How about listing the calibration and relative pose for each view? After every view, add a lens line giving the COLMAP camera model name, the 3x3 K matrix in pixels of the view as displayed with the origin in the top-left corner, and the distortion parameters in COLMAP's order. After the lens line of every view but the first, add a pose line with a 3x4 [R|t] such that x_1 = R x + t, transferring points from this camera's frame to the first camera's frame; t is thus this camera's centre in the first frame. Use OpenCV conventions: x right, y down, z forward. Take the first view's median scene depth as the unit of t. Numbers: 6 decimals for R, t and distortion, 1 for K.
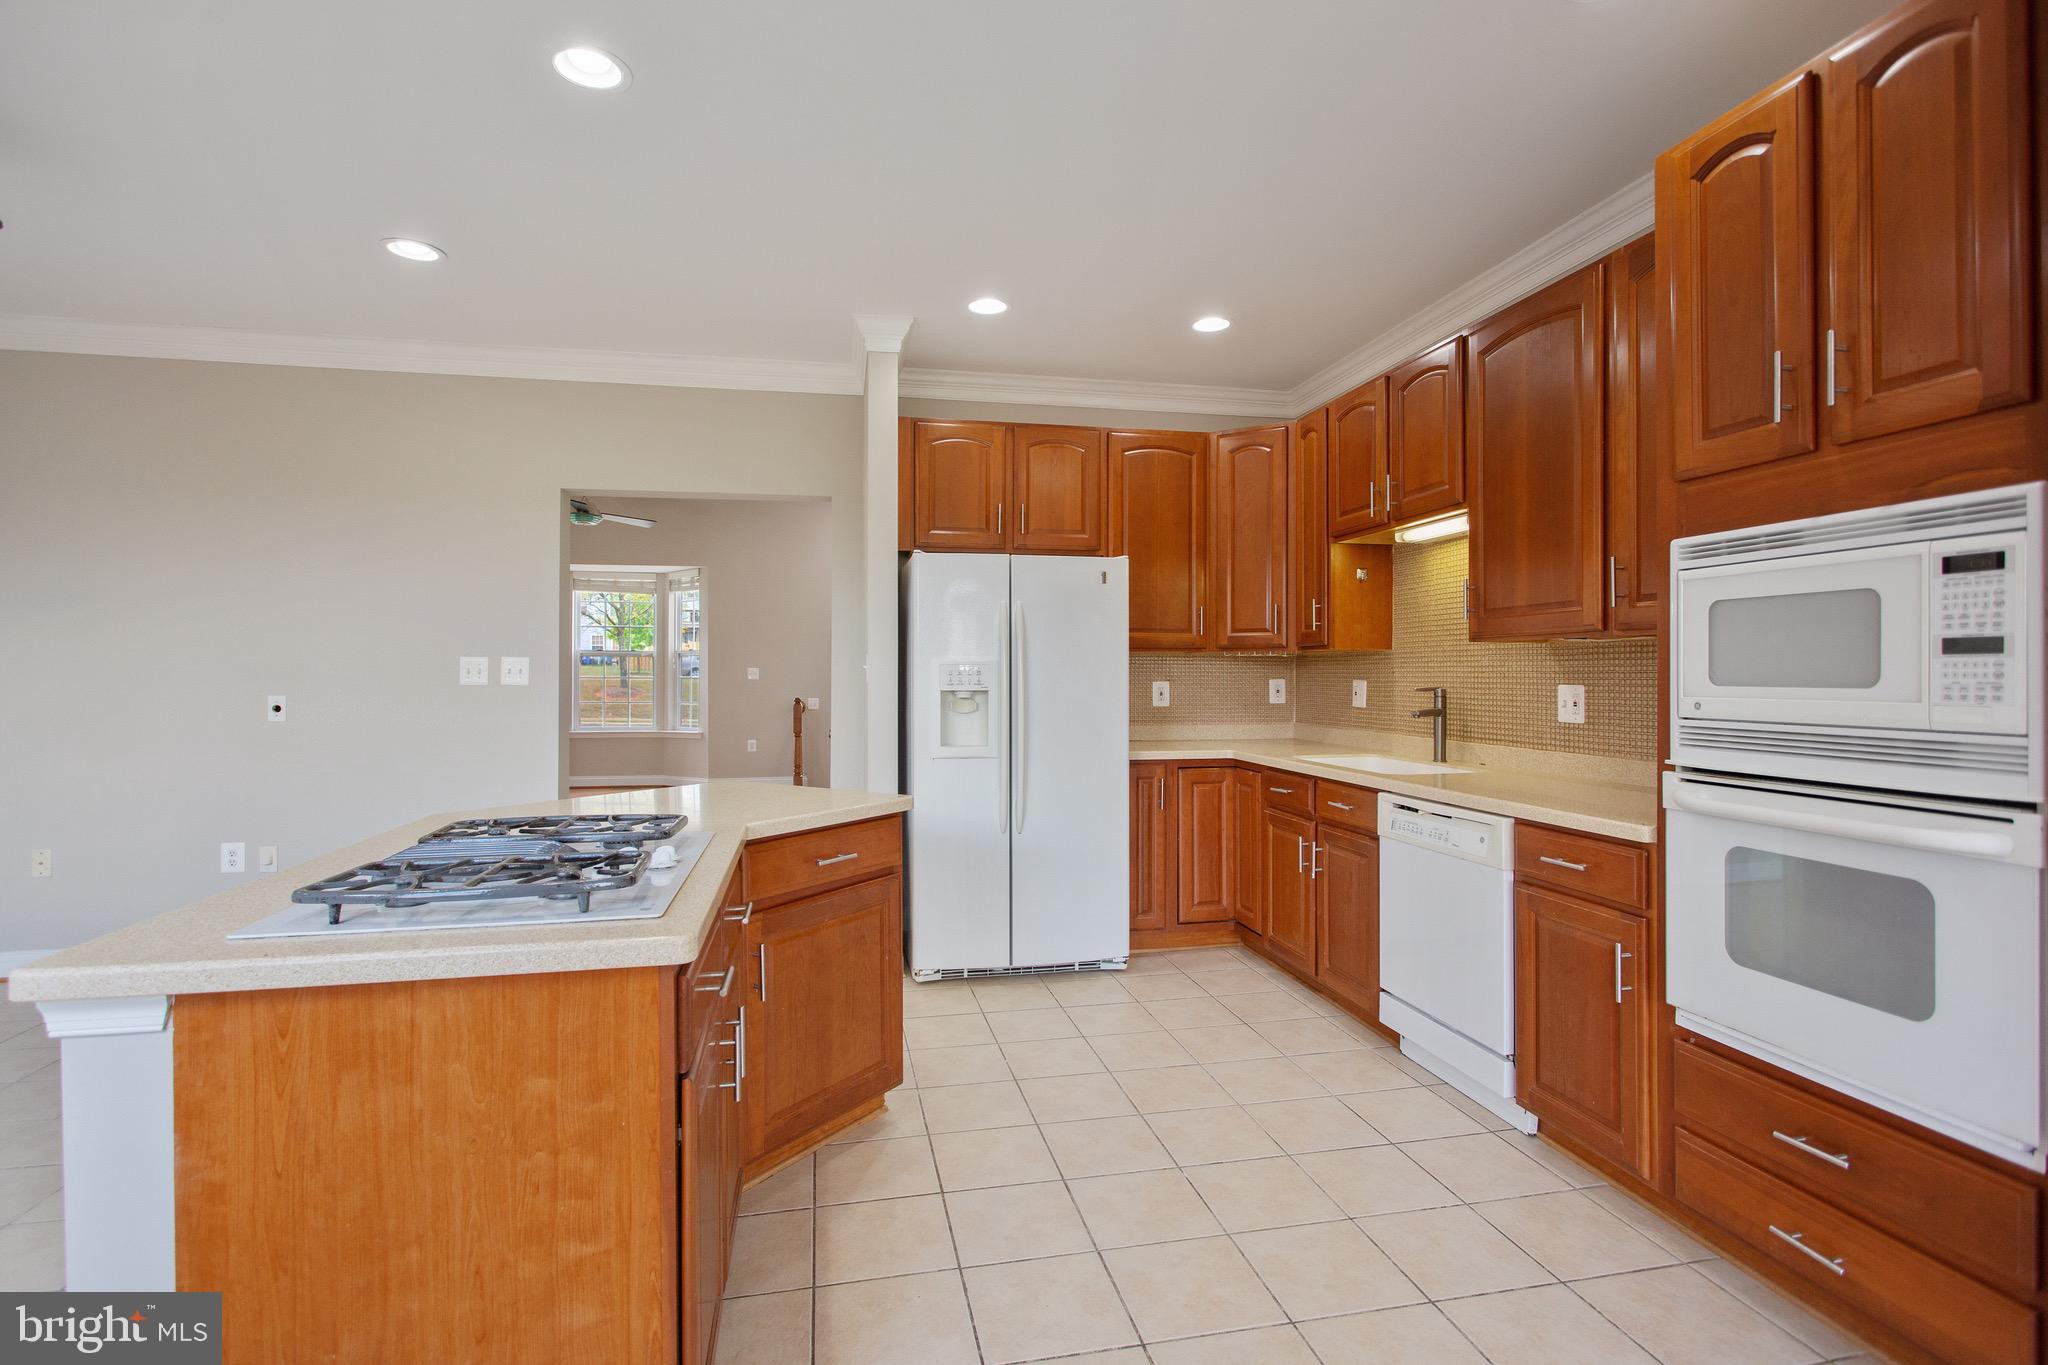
lens RADIAL K [[959.9, 0, 1032.7], [0, 959.9, 673.6], [0, 0, 1]] dist [-0.014638, 0.000622]
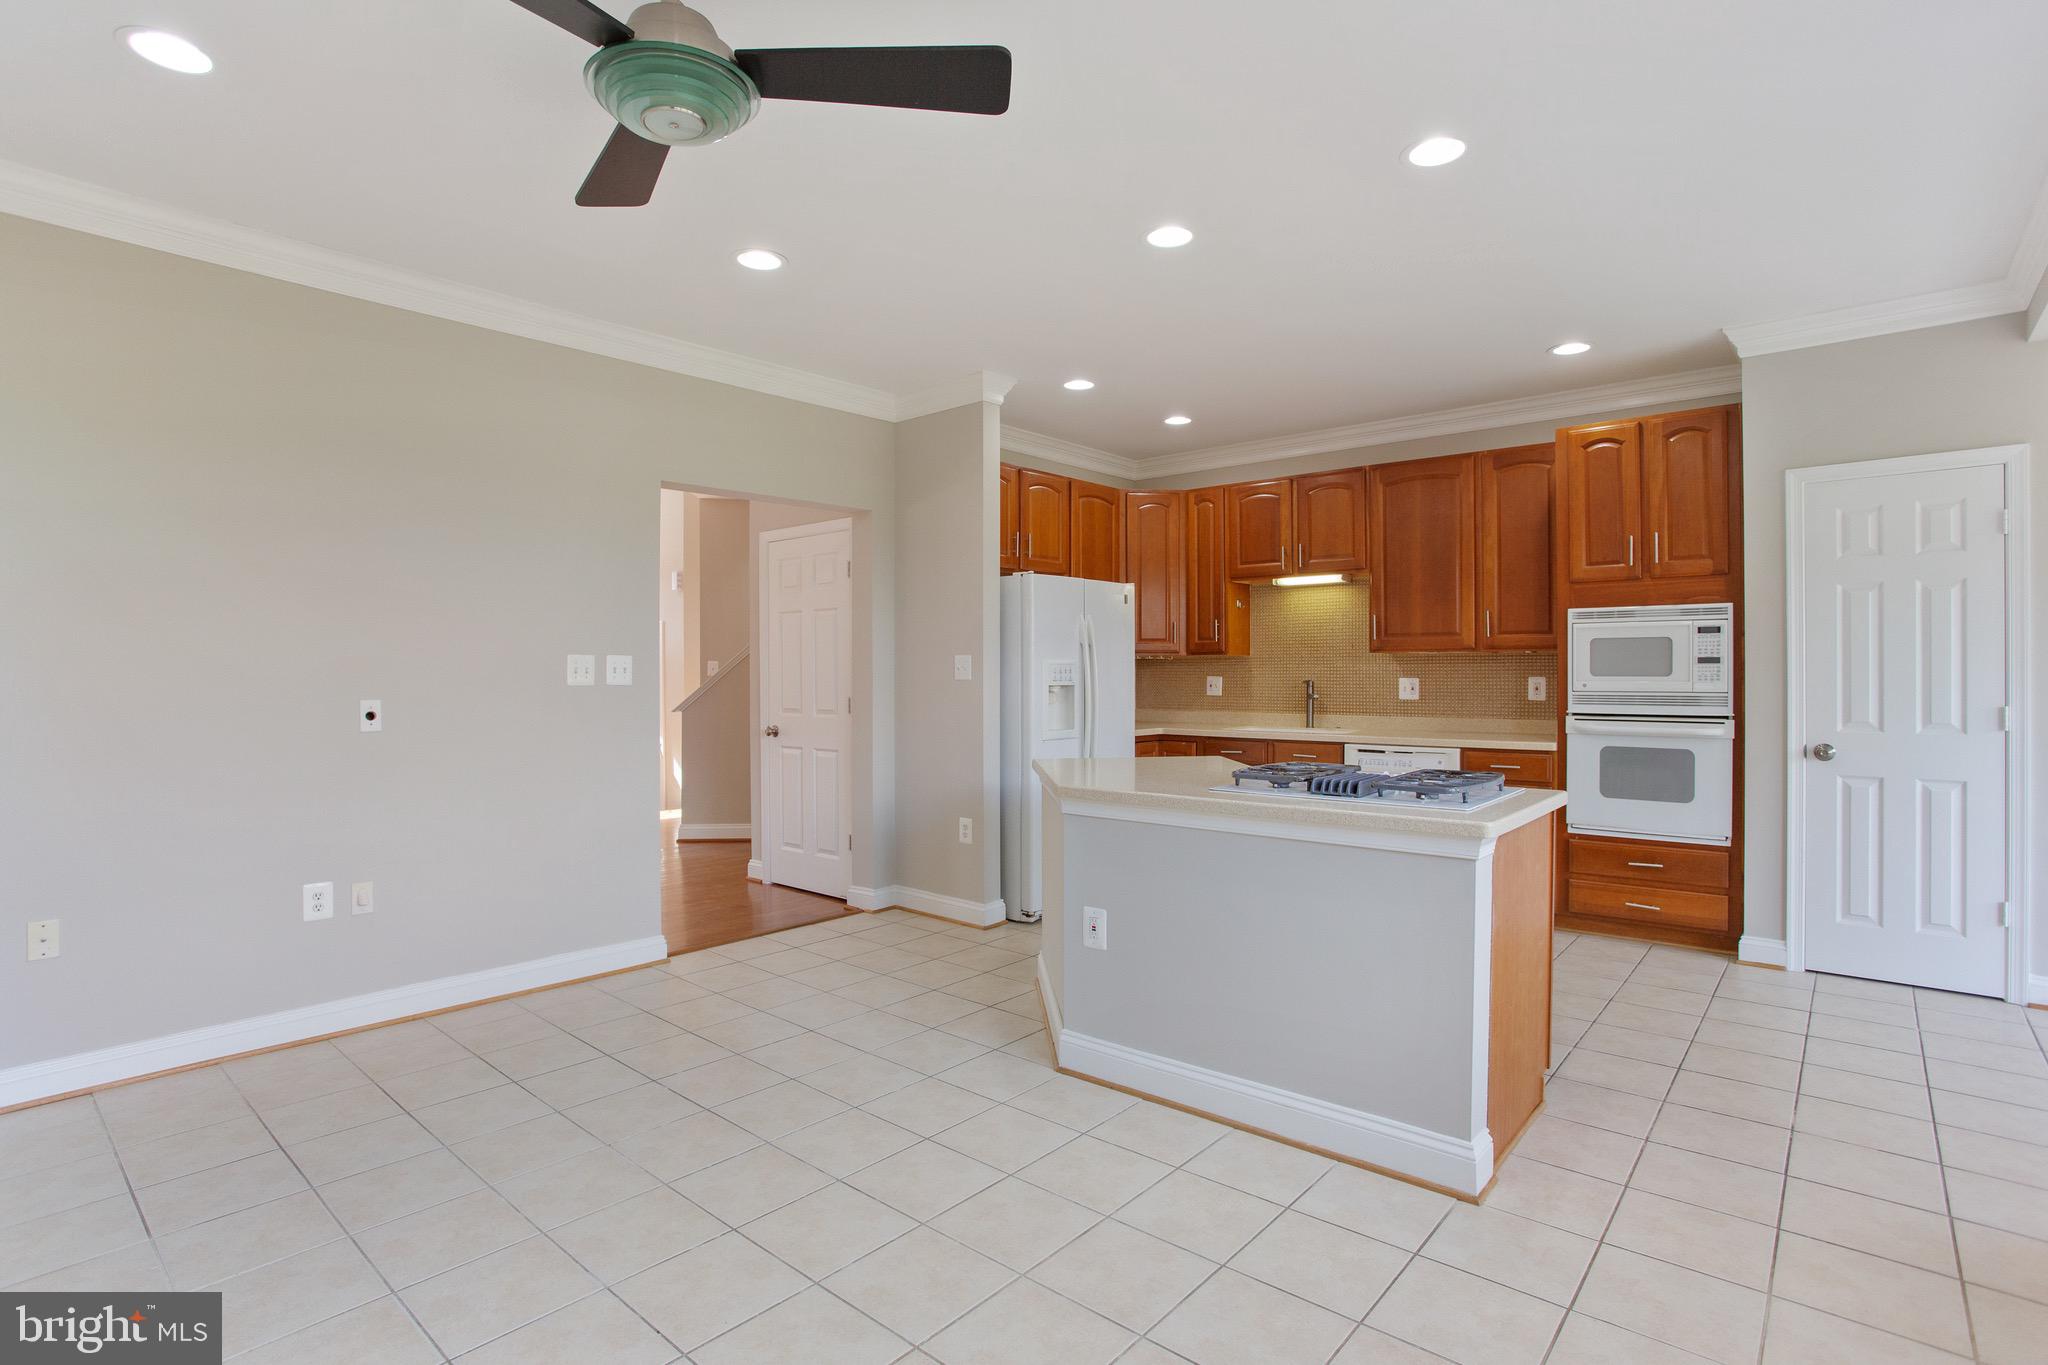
lens RADIAL K [[1007.3, 0, 1021.9], [0, 1007.3, 672.4], [0, 0, 1]] dist [-0.043232, 0.000428]
pose [[0.798392, -0.001706, 0.602135, -1.678514], [0.002093, 0.999998, 0.000058, 0.000735], [-0.602134, 0.001213, 0.798394, -0.055289]]
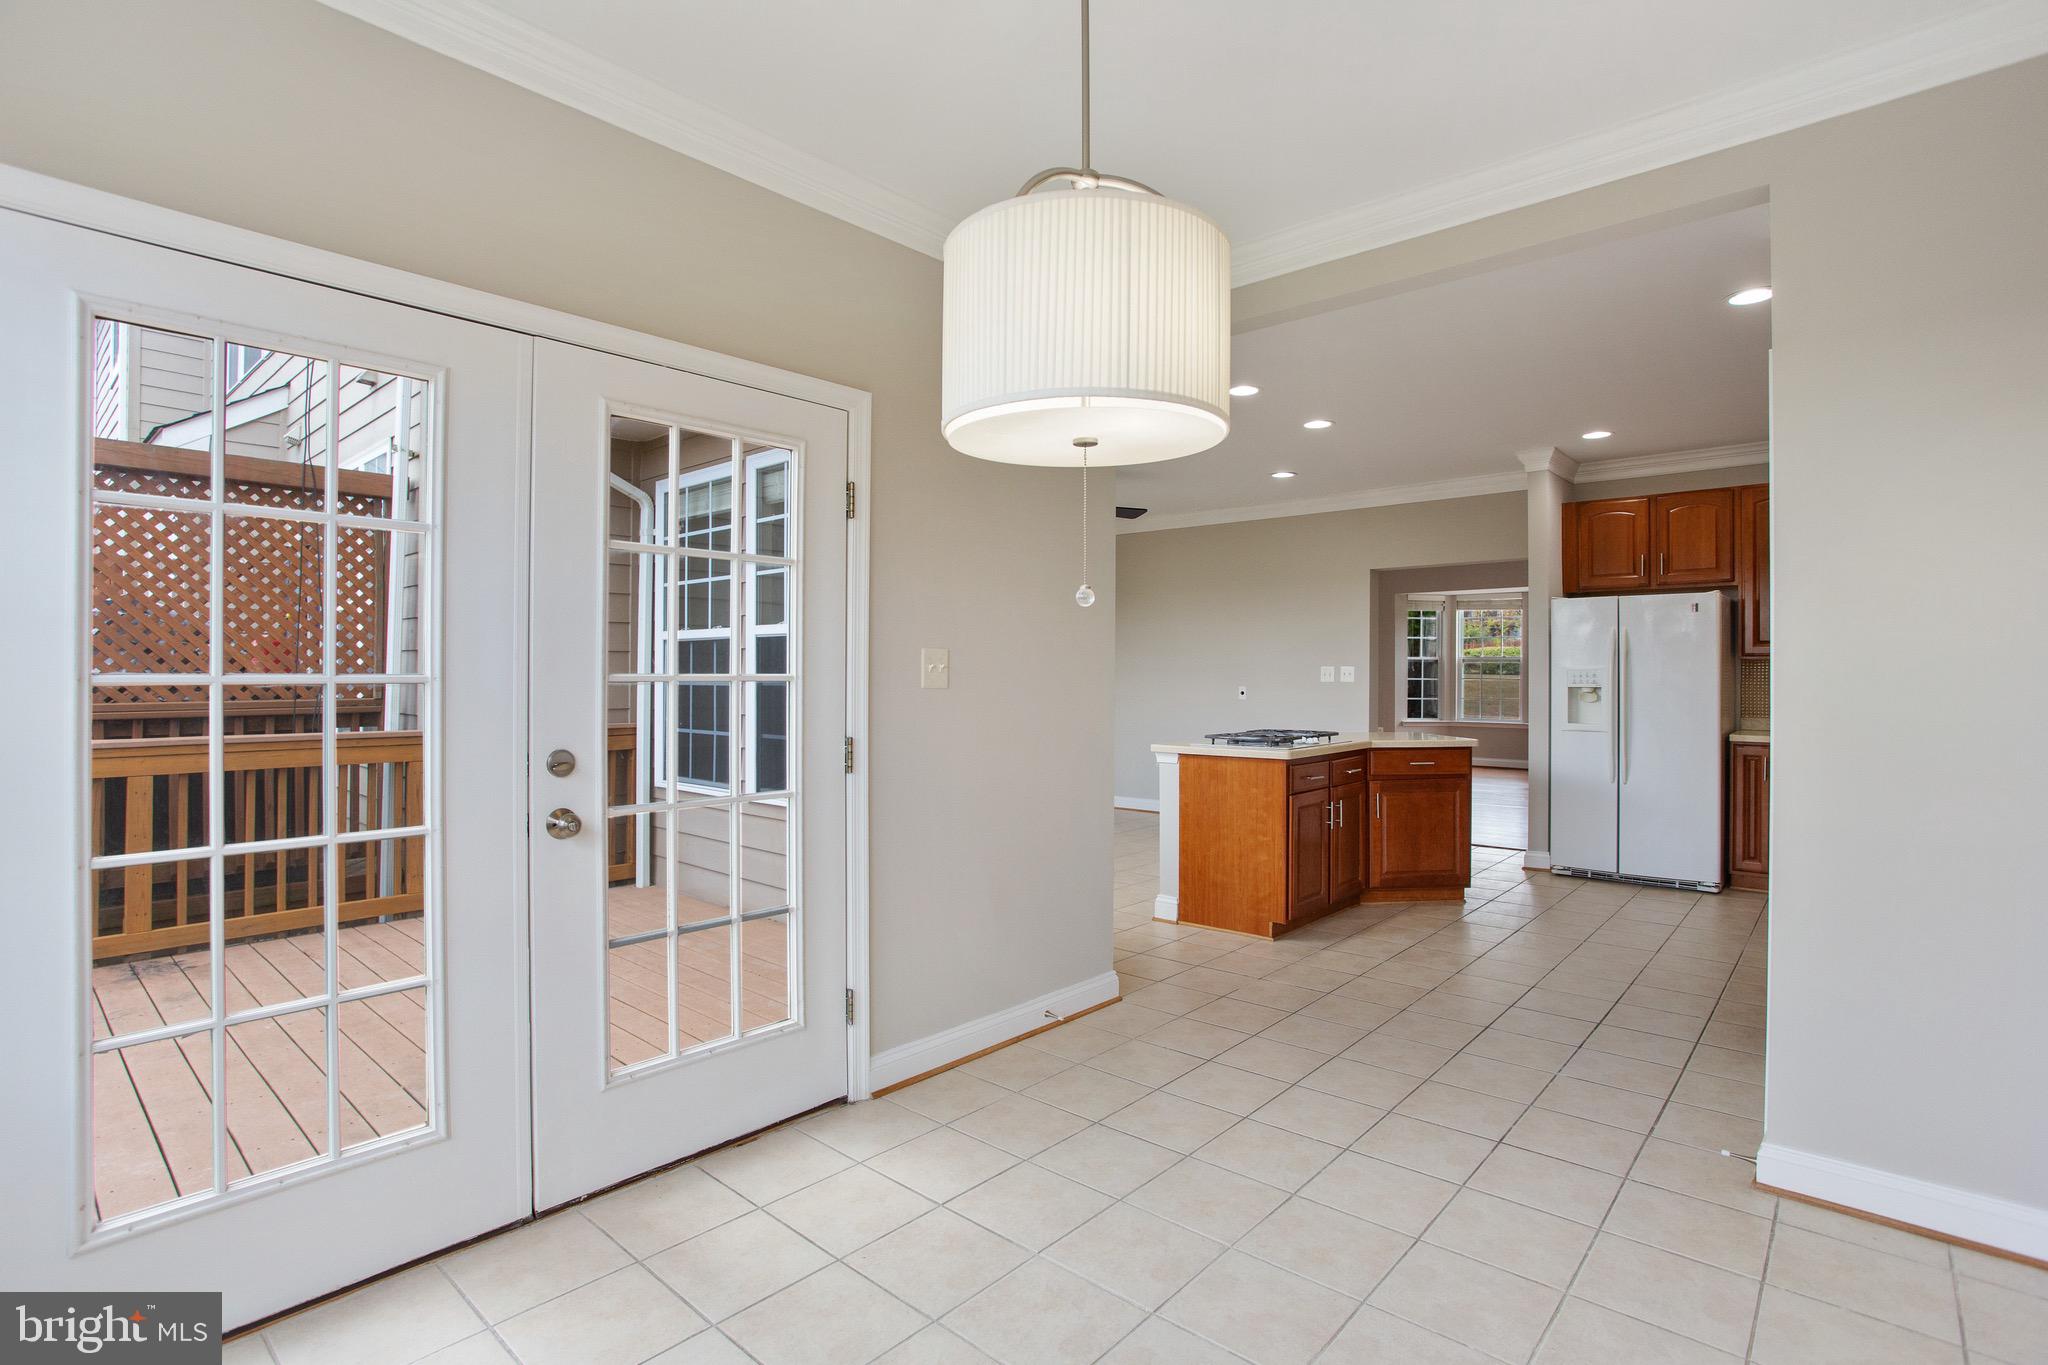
lens RADIAL K [[959.9, 0, 1032.7], [0, 959.9, 673.6], [0, 0, 1]] dist [-0.014638, 0.000622]
pose [[0.586681, -0.001217, -0.809817, 1.158740], [0.000101, 0.999999, -0.001430, -0.002735], [0.809818, 0.000758, 0.586681, -1.084118]]
